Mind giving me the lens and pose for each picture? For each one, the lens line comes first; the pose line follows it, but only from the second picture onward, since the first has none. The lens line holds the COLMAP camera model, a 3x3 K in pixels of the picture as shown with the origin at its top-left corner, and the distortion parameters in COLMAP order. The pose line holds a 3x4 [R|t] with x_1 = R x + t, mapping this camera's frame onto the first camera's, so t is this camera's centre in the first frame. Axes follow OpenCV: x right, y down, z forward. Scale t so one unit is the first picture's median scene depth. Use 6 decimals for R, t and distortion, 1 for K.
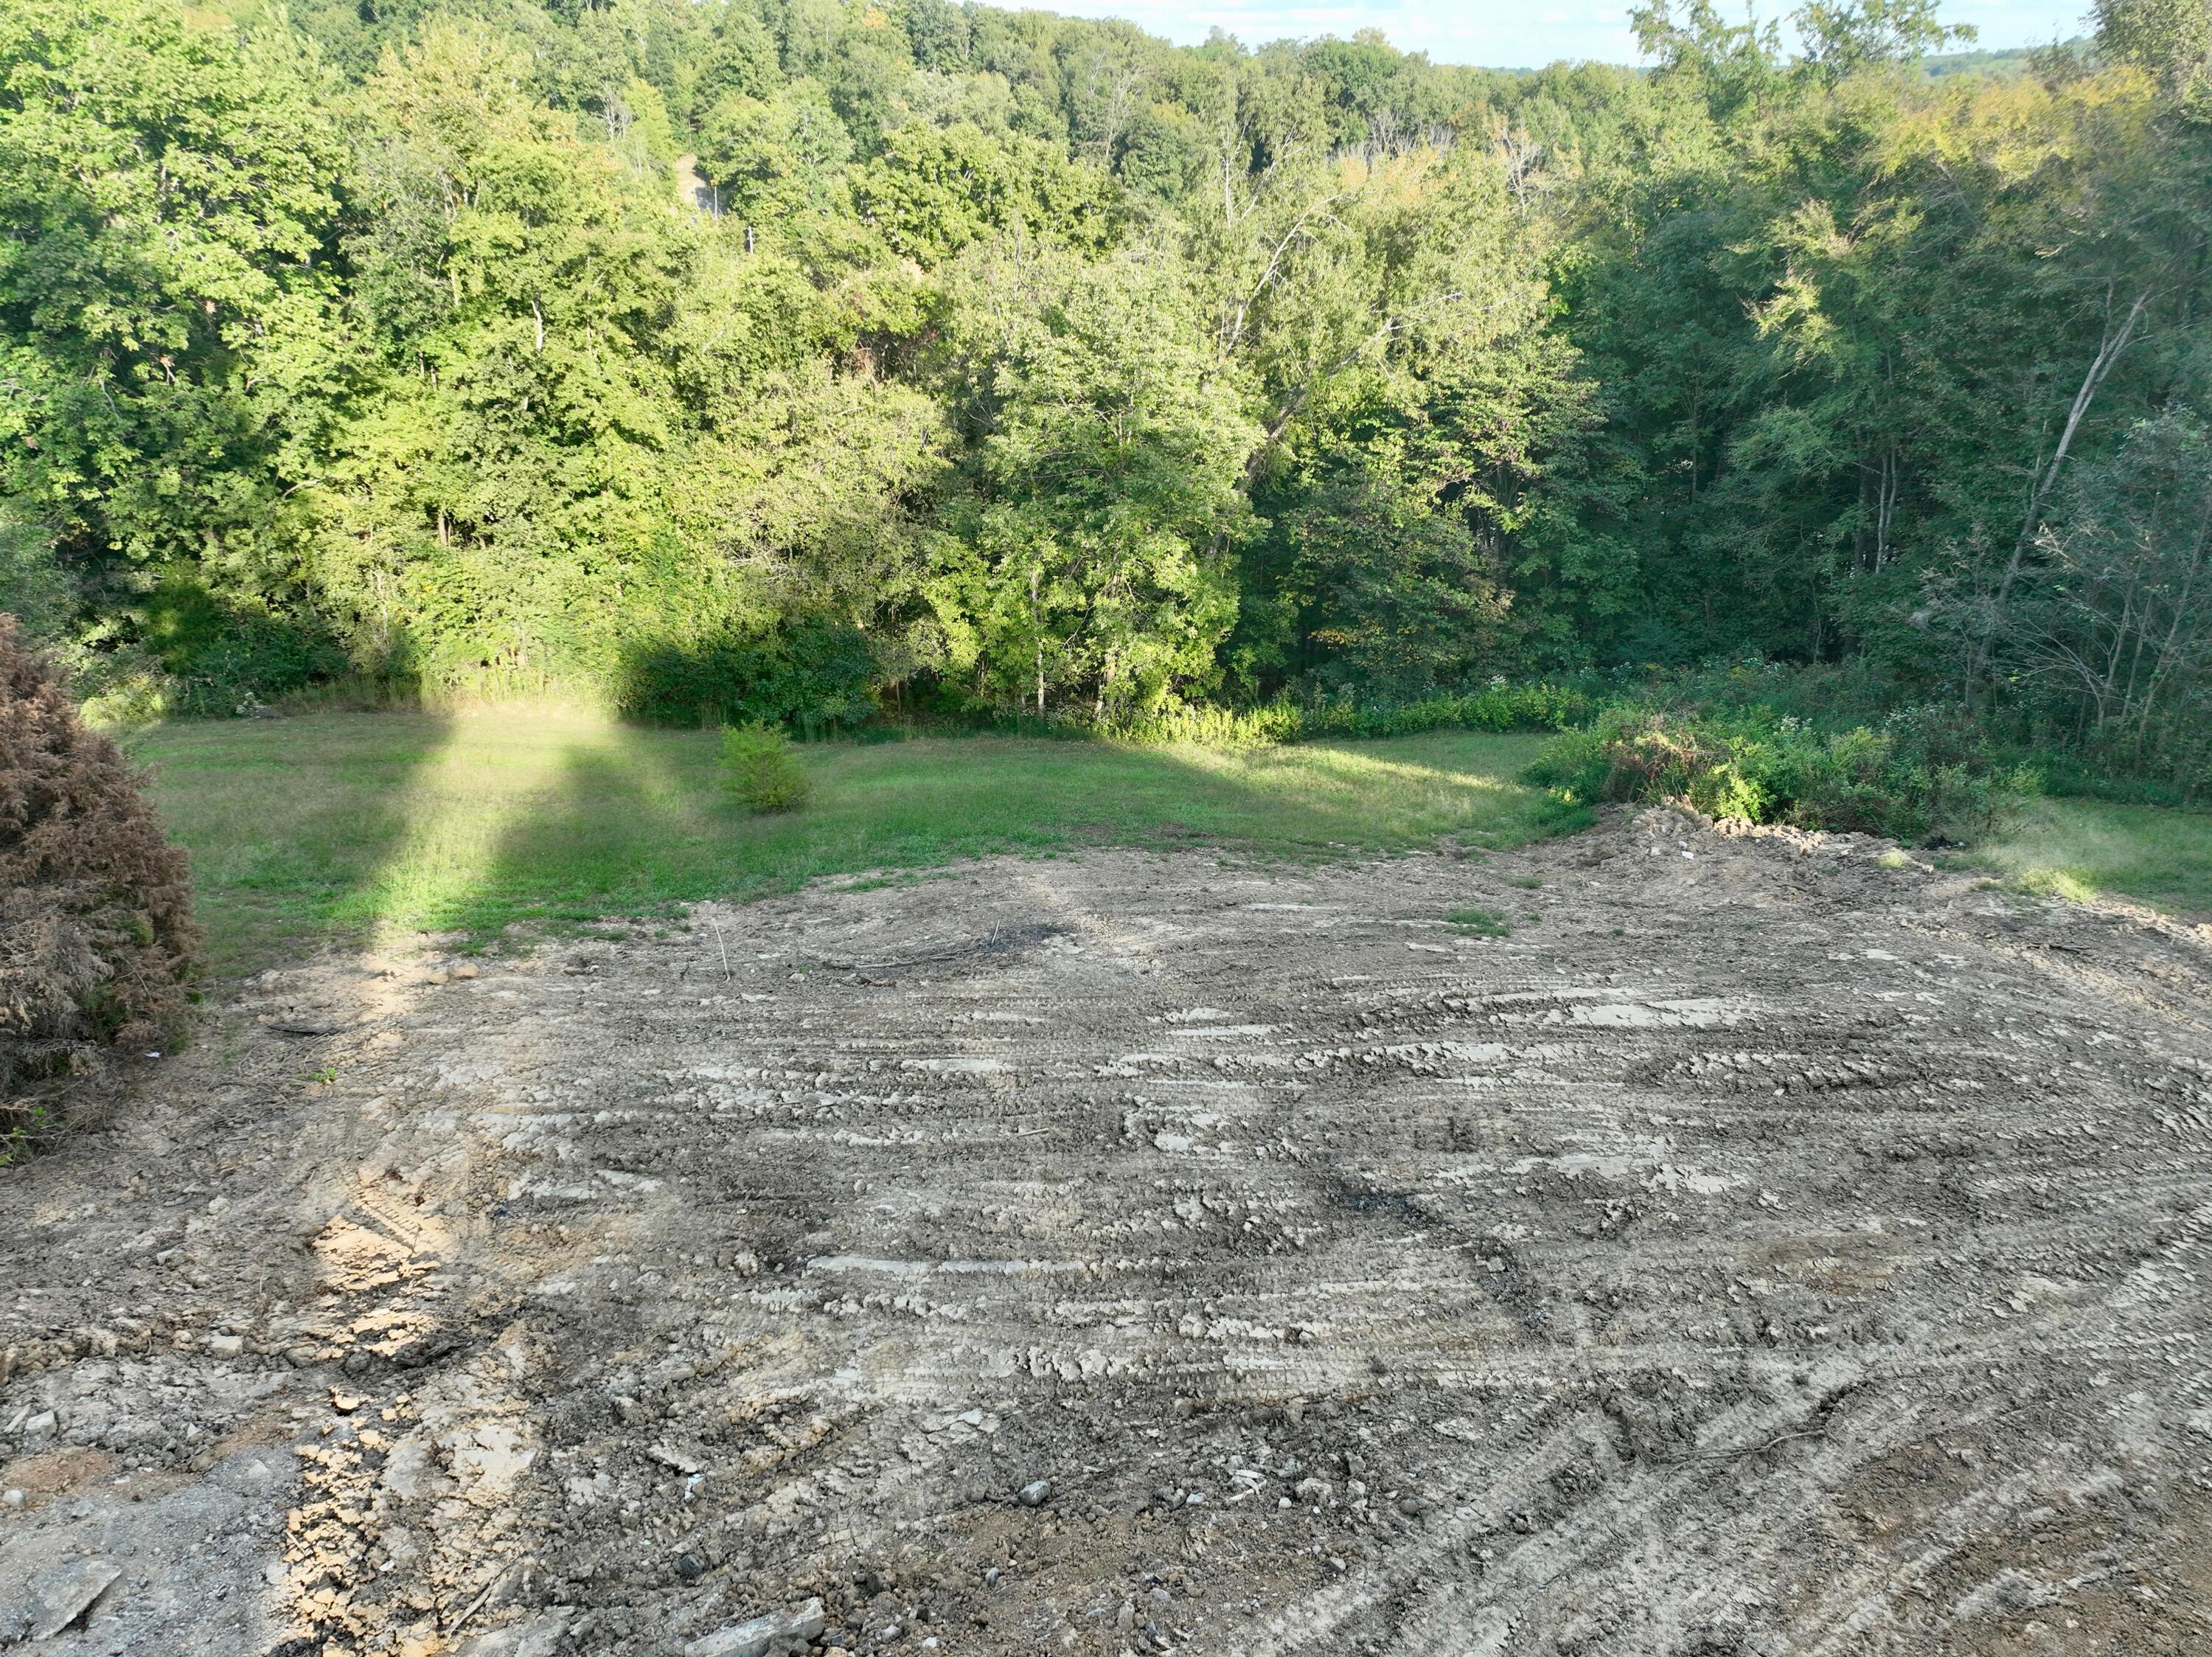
lens RADIAL K [[1553.2, 0, 1106.0], [0, 1553.2, 828.5], [0, 0, 1]] dist [-0.000579, 0.010407]
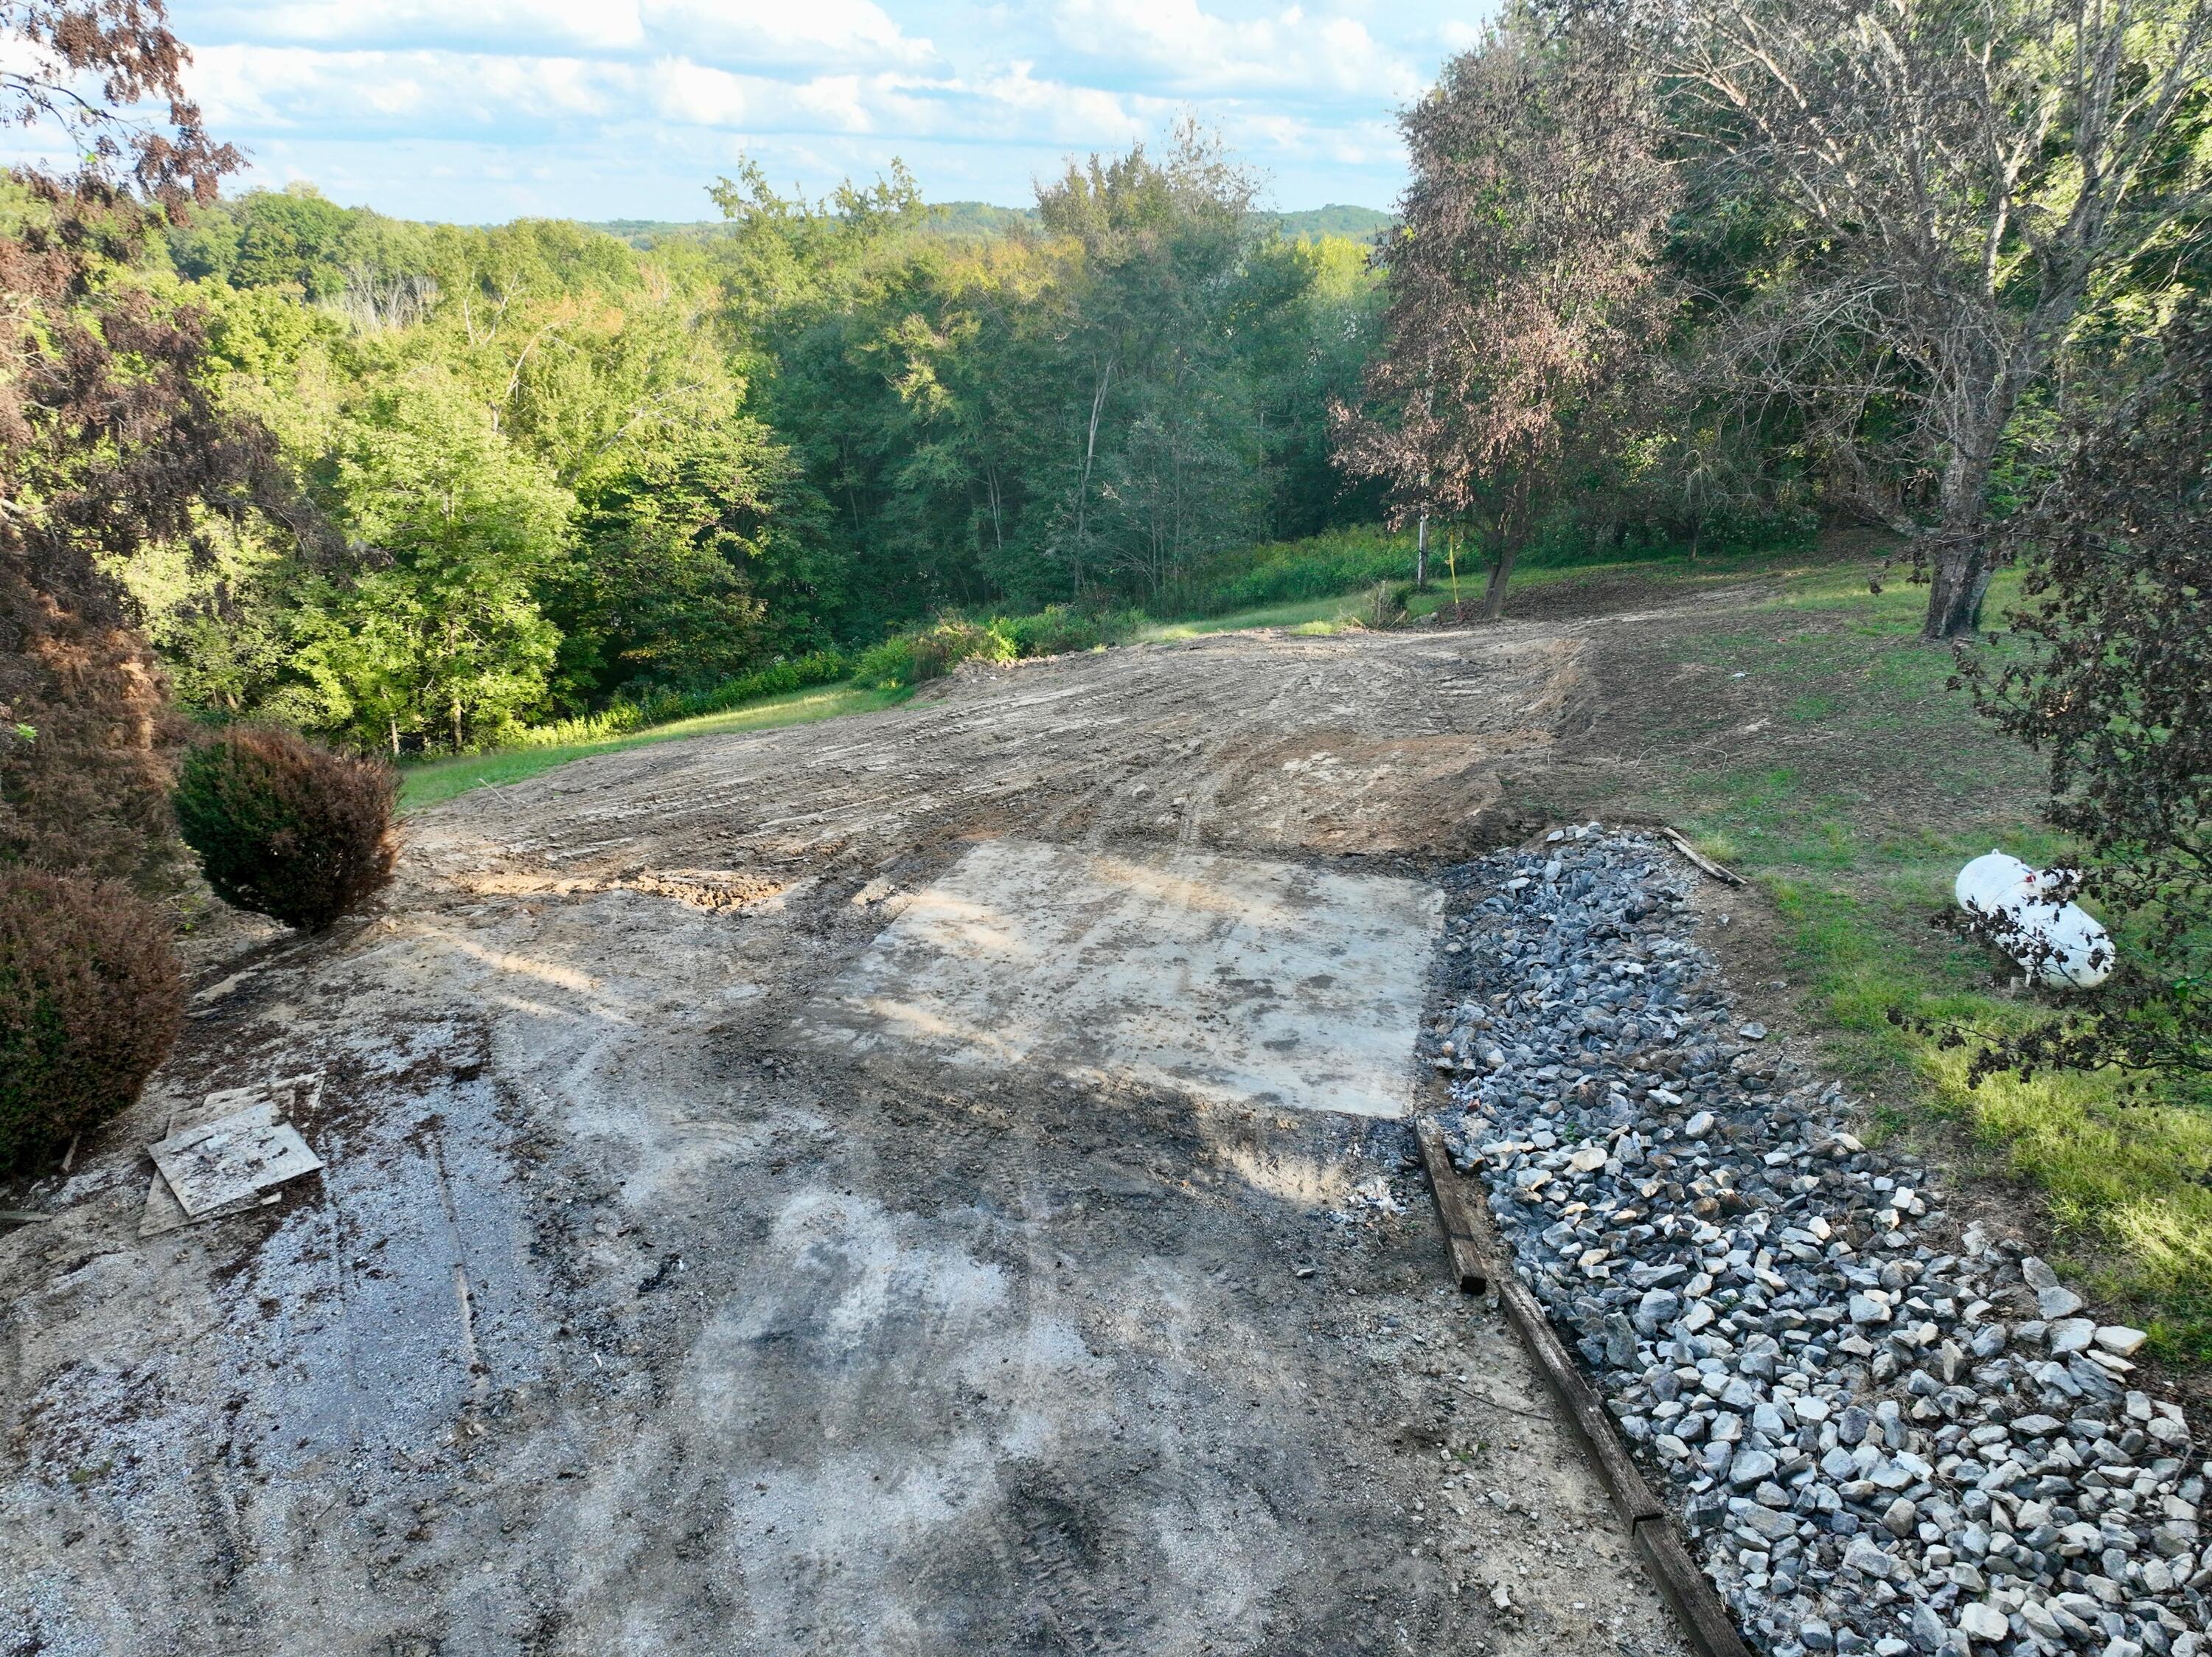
lens RADIAL K [[1553.2, 0, 1106.0], [0, 1553.2, 828.5], [0, 0, 1]] dist [-0.000579, 0.010407]
pose [[0.811434, -0.202515, 0.548235, -0.294181], [0.247650, 0.968811, -0.008670, 0.132654], [-0.529380, 0.142806, 0.836279, -0.280064]]
